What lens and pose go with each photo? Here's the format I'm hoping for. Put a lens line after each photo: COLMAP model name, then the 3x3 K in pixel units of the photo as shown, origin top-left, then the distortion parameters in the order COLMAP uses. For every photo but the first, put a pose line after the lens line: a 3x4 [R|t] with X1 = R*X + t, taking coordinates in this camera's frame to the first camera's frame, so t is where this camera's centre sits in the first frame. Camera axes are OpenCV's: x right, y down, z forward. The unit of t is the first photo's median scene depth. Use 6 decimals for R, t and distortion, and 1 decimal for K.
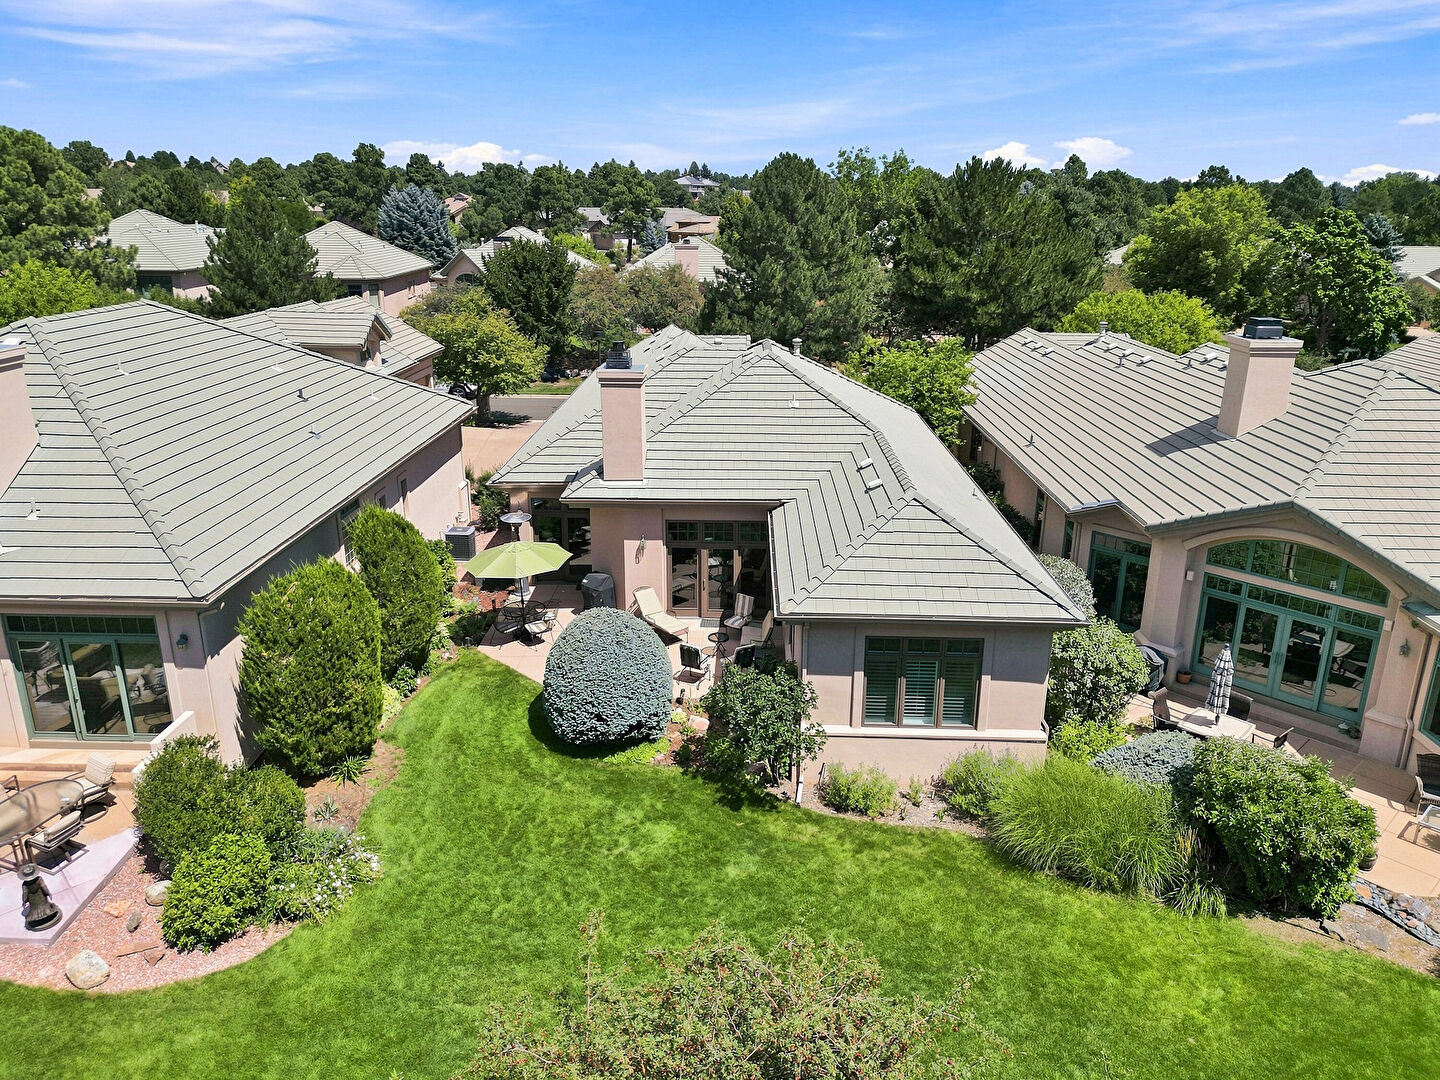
lens RADIAL K [[1010.8, 0, 718.4], [0, 1010.8, 529.0], [0, 0, 1]] dist [0.063776, -0.060940]
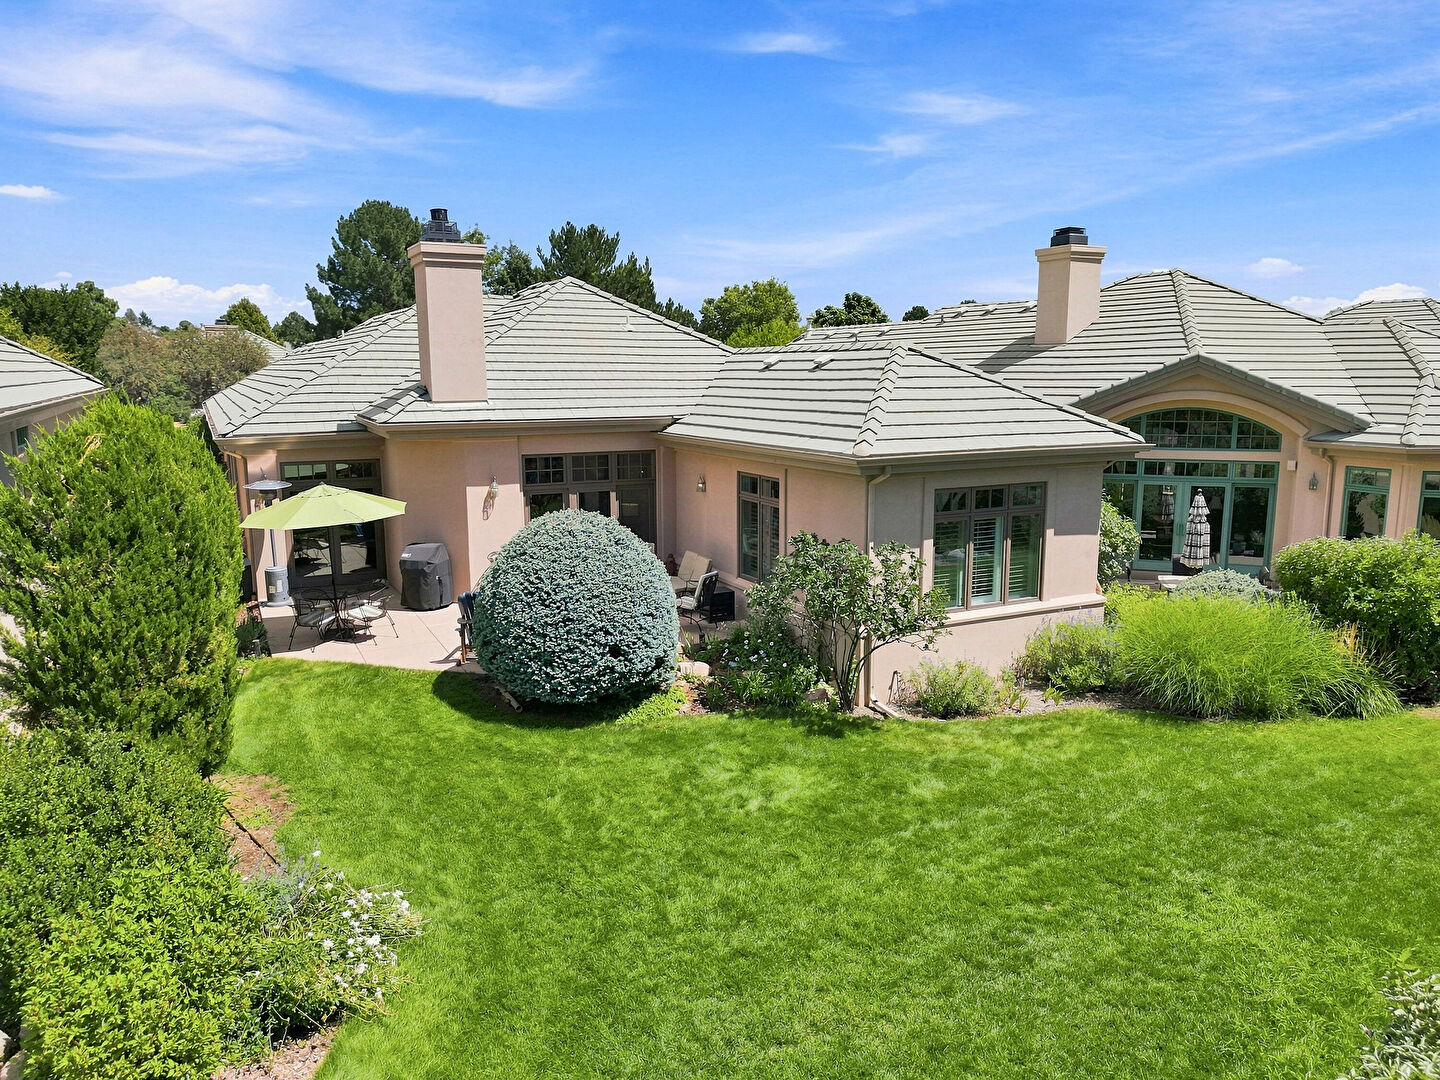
lens RADIAL K [[1007.1, 0, 720.0], [0, 1007.1, 540.0], [0, 0, 1]] dist [0.048374, -0.000738]
pose [[0.876631, -0.085278, 0.473547, -0.360448], [0.149664, 0.983675, -0.099916, 0.189743], [-0.457296, 0.158462, 0.875083, 0.382543]]
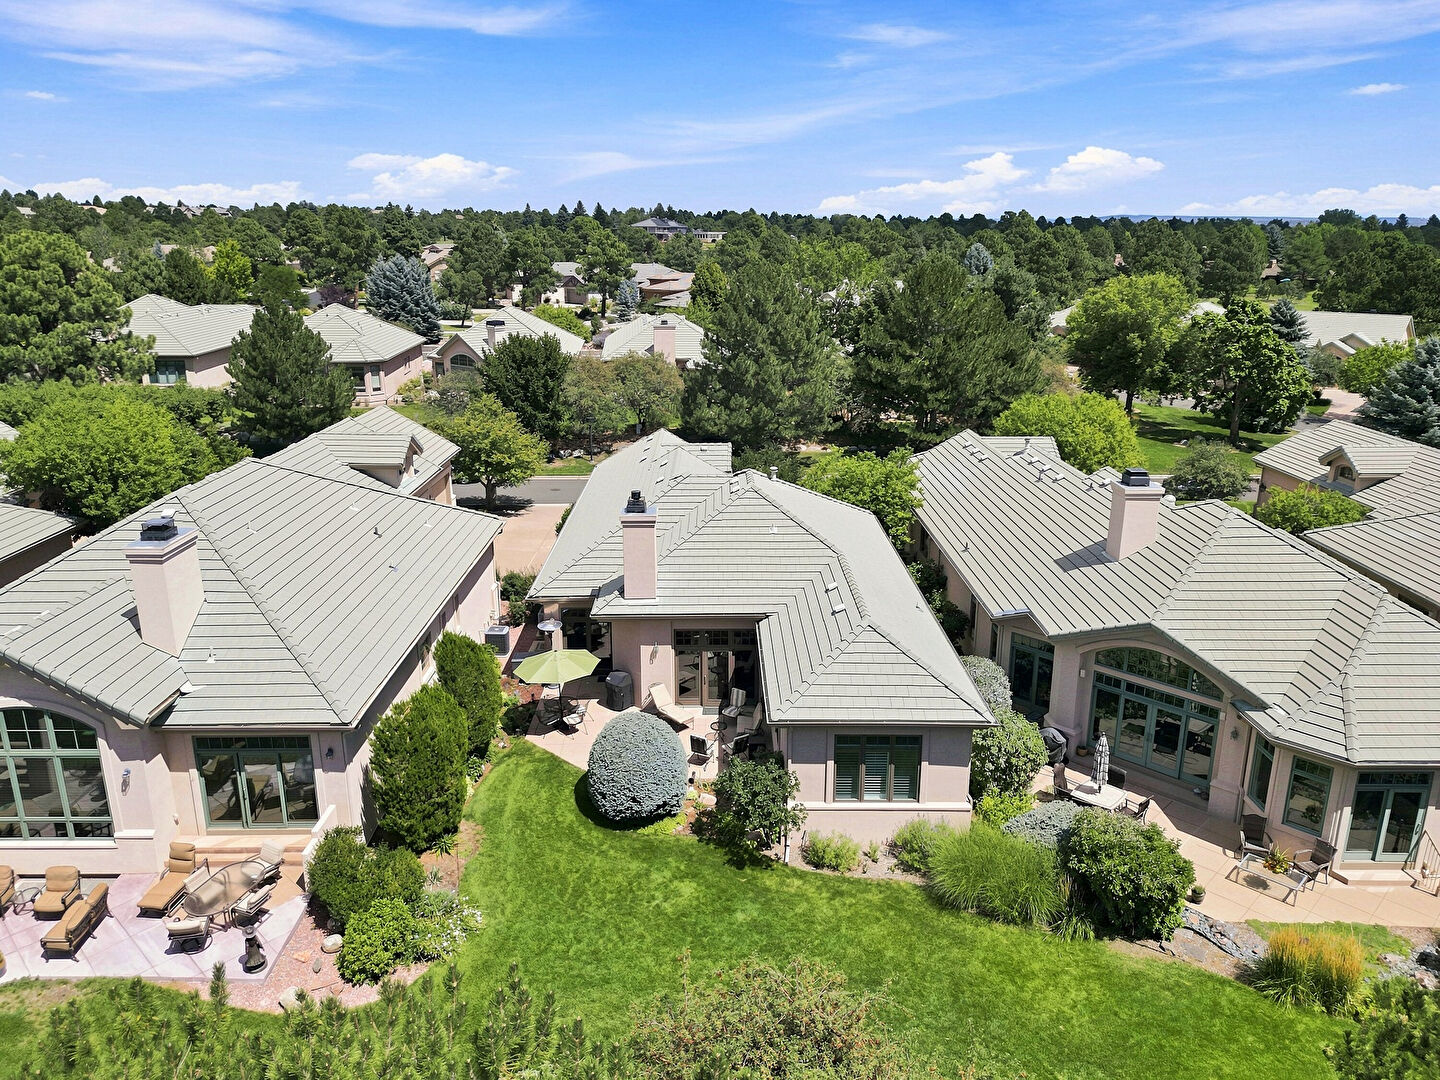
lens RADIAL K [[1010.8, 0, 718.4], [0, 1010.8, 529.0], [0, 0, 1]] dist [0.063776, -0.060940]
pose [[0.999403, -0.013996, 0.031590, -0.045069], [0.014880, 0.999499, -0.027921, -0.126200], [-0.031183, 0.028374, 0.999111, -0.329753]]
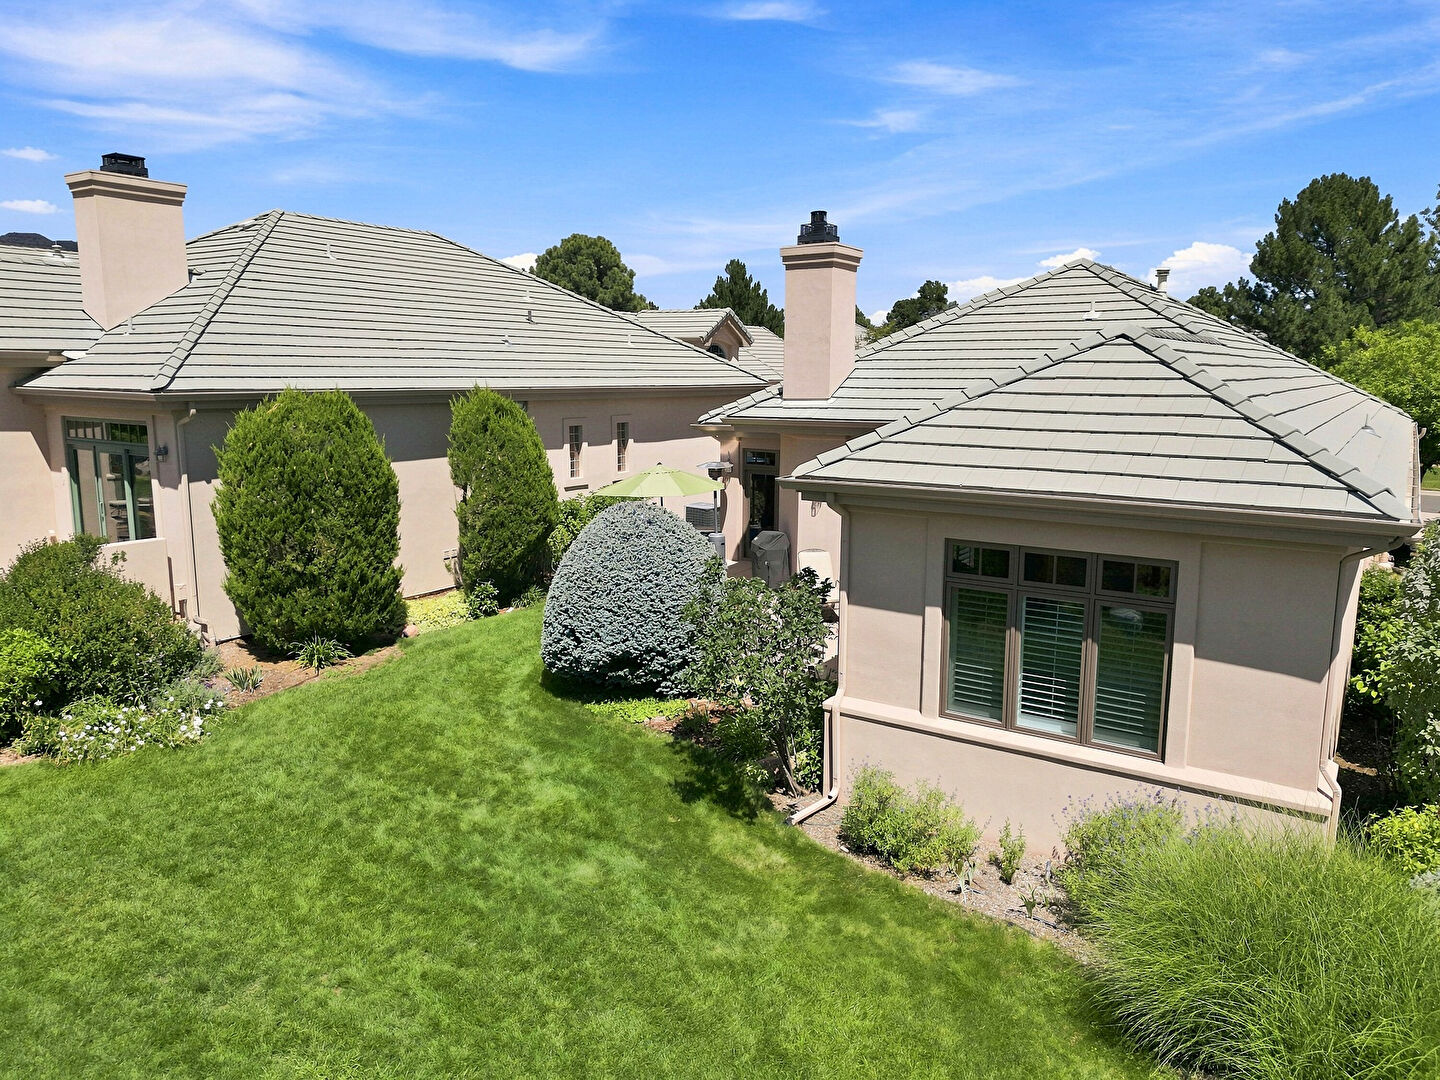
lens RADIAL K [[1010.8, 0, 718.4], [0, 1010.8, 529.0], [0, 0, 1]] dist [0.063776, -0.060940]
pose [[0.848714, 0.082313, -0.522407, 0.315356], [-0.160630, 0.981268, -0.106351, 0.171811], [0.503867, 0.174176, 0.846038, 0.454969]]
